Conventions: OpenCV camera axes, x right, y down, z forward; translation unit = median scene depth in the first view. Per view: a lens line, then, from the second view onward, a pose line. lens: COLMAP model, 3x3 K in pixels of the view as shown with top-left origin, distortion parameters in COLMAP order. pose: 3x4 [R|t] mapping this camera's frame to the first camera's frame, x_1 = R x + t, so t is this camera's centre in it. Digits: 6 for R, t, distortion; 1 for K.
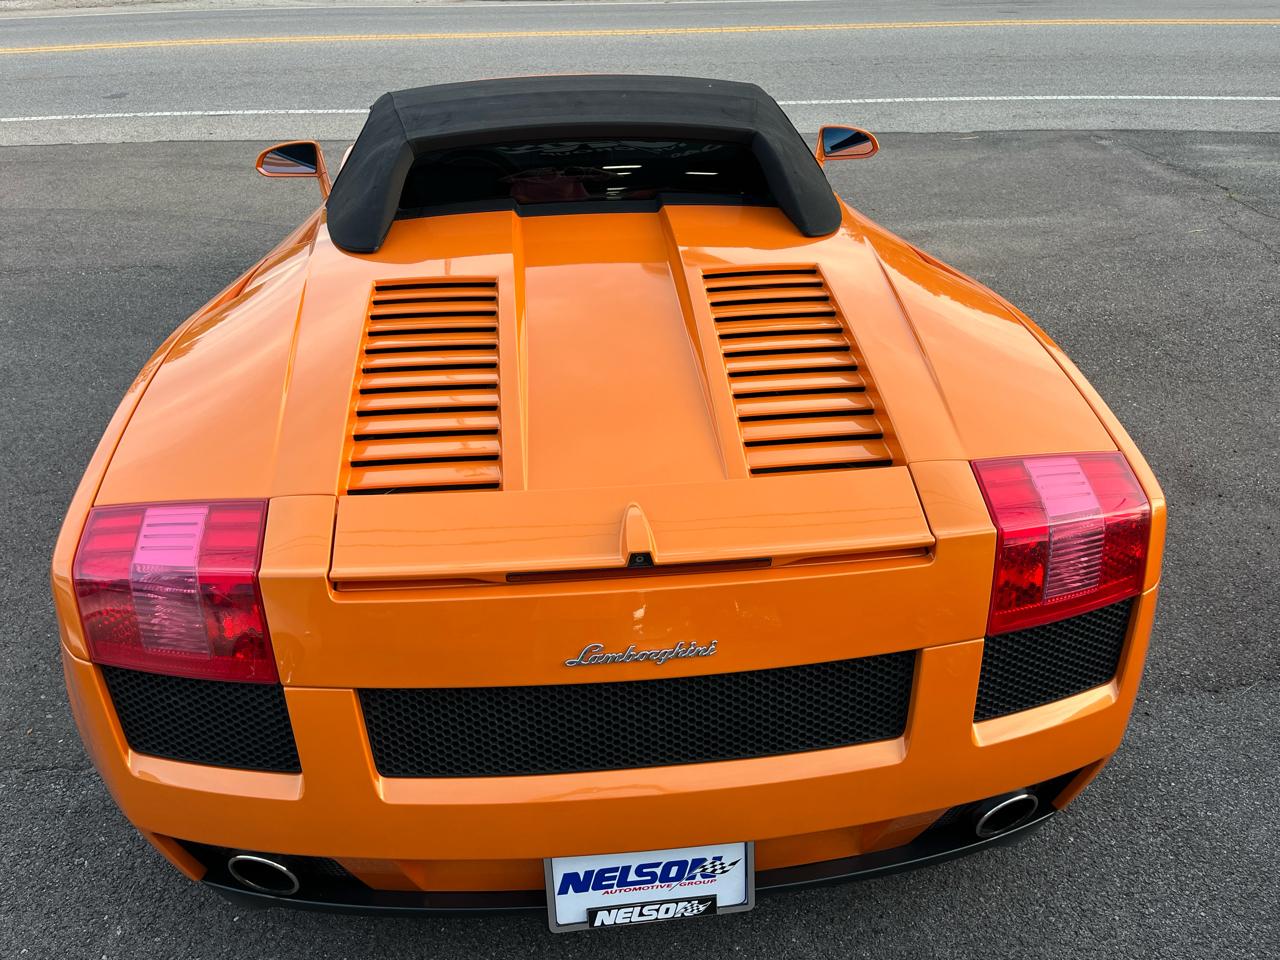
lens RADIAL K [[972.8, 0, 637.9], [0, 972.8, 491.6], [0, 0, 1]] dist [0.078395, -0.108625]
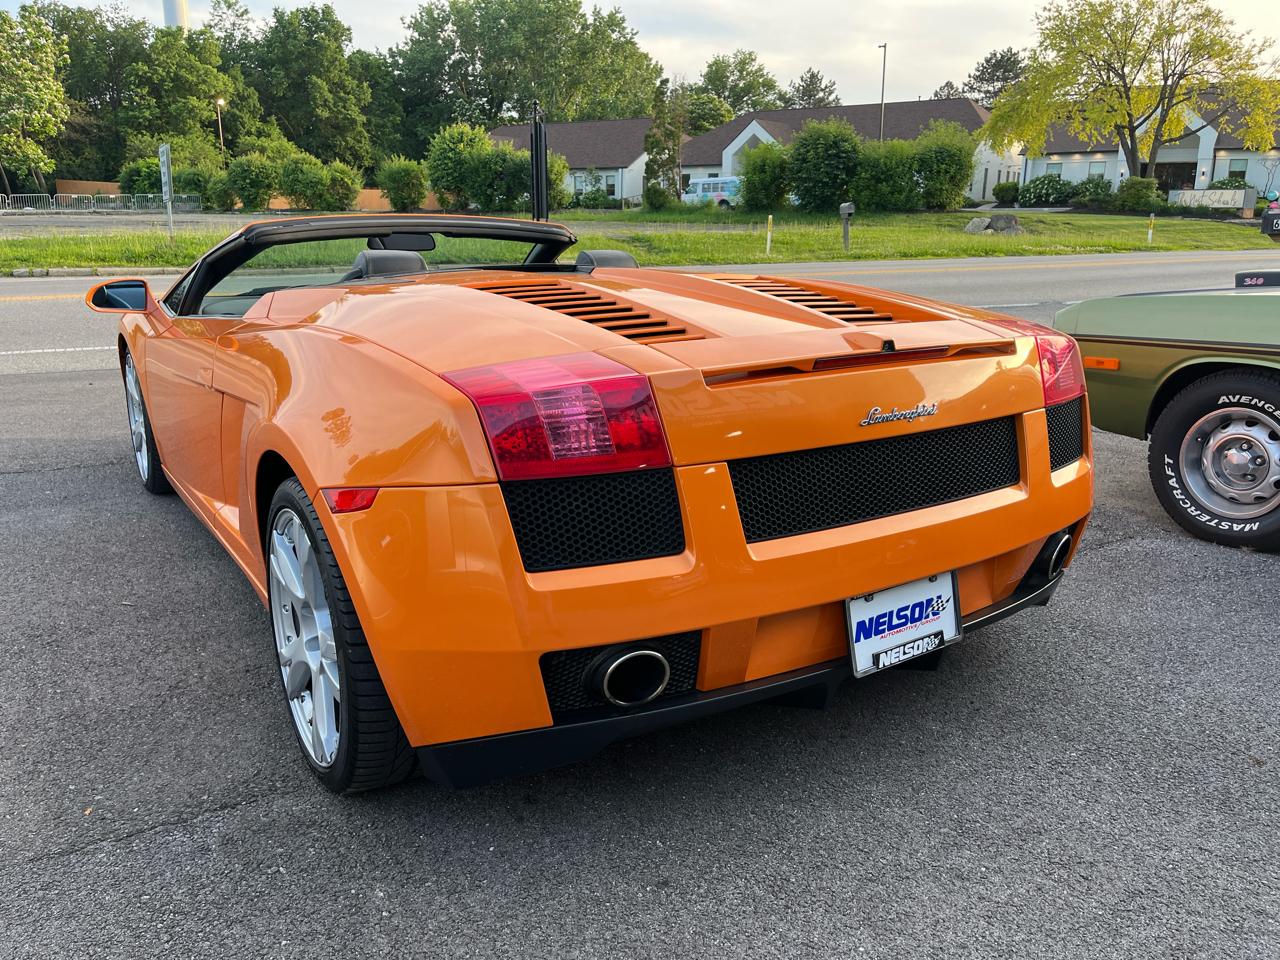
lens RADIAL K [[972.8, 0, 654.7], [0, 972.8, 489.1], [0, 0, 1]] dist [0.078395, -0.108625]
pose [[0.877518, -0.110578, 0.466620, -0.854194], [0.234920, 0.947421, -0.217270, 0.430298], [-0.418061, 0.300277, 0.857356, -0.019203]]
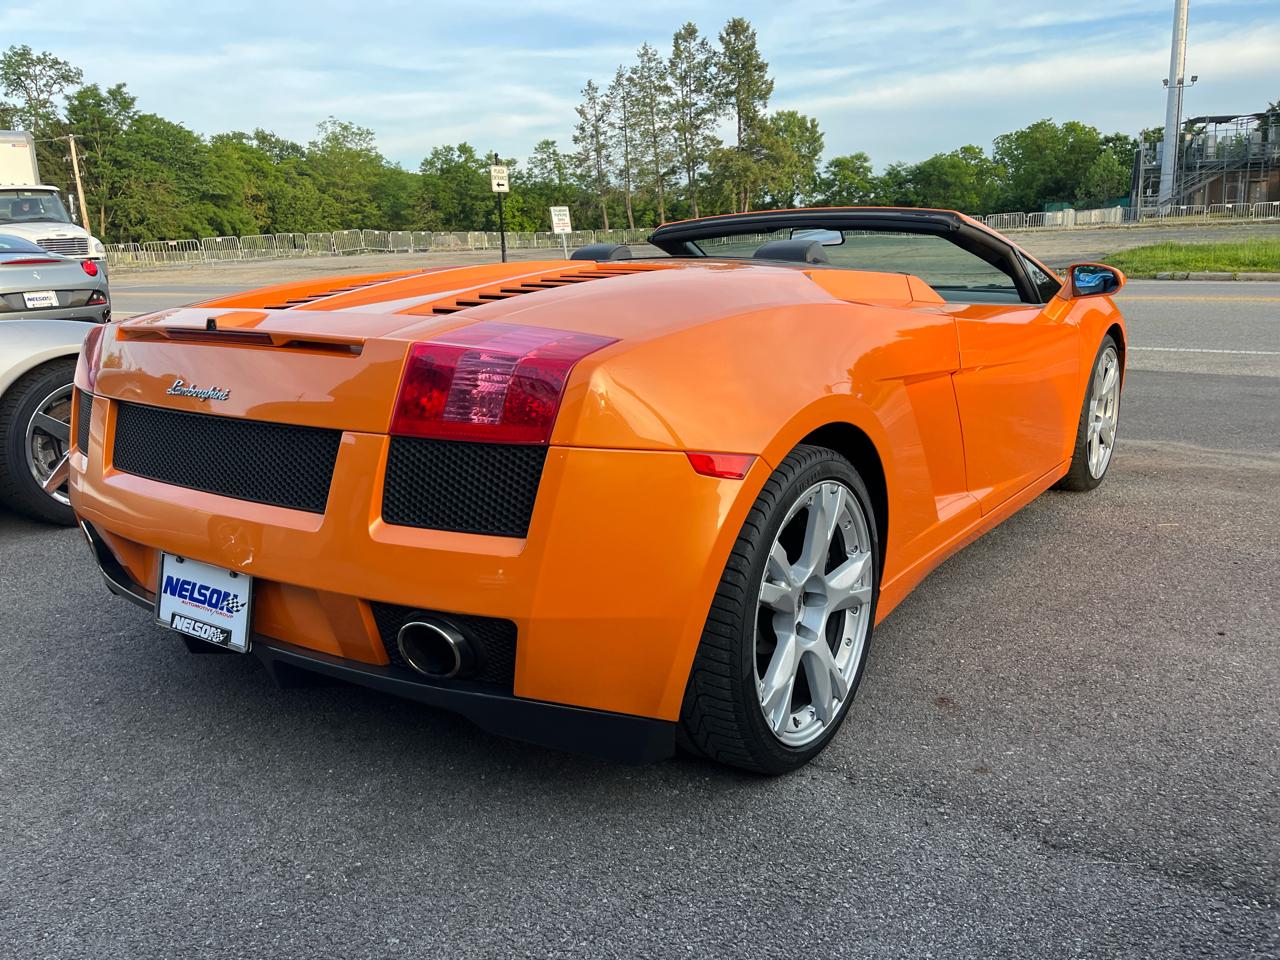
lens RADIAL K [[972.8, 0, 632.1], [0, 972.8, 479.9], [0, 0, 1]] dist [0.078395, -0.108625]
pose [[0.746754, 0.144941, -0.649116, 1.246277], [-0.327334, 0.929676, -0.168984, 0.280335], [0.578974, 0.338667, 0.741683, 0.310379]]
